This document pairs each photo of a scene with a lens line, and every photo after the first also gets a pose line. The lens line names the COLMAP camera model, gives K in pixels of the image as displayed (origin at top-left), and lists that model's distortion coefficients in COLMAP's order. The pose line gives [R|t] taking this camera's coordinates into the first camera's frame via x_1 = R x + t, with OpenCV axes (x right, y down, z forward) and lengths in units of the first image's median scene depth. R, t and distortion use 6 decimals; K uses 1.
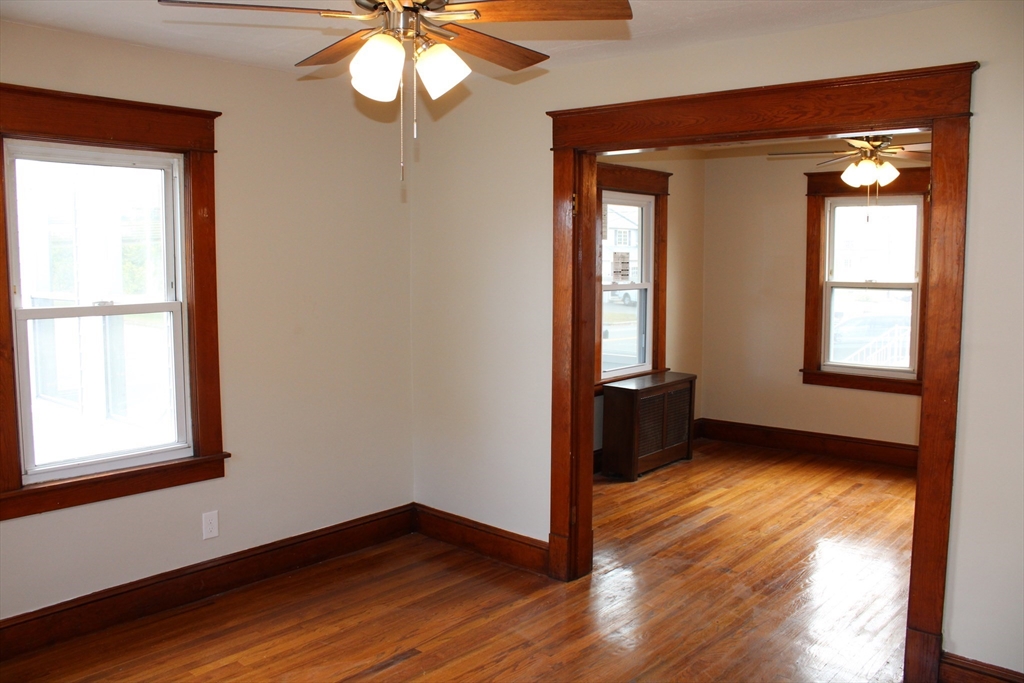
lens RADIAL K [[832.0, 0, 512.2], [0, 832.0, 326.1], [0, 0, 1]] dist [-0.110619, 0.002294]
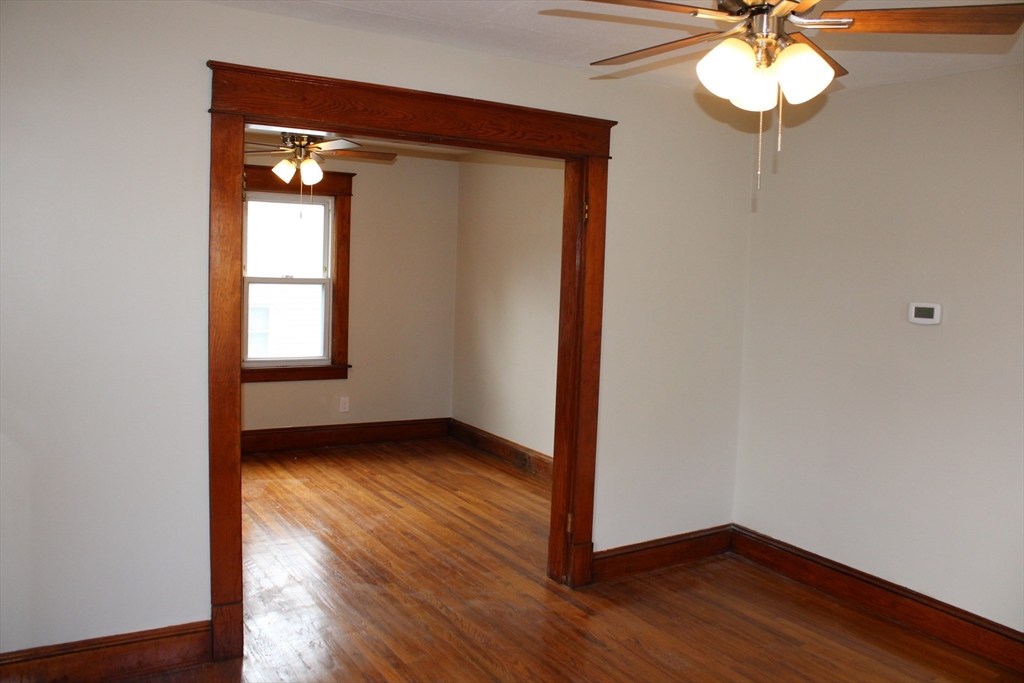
lens RADIAL K [[831.4, 0, 512.0], [0, 831.4, 341.5], [0, 0, 1]] dist [-0.181113, 0.001015]
pose [[0.294438, -0.082148, 0.952133, -0.588724], [0.044810, 0.996390, 0.072109, -0.042455], [-0.954619, 0.021433, 0.297056, 0.521721]]
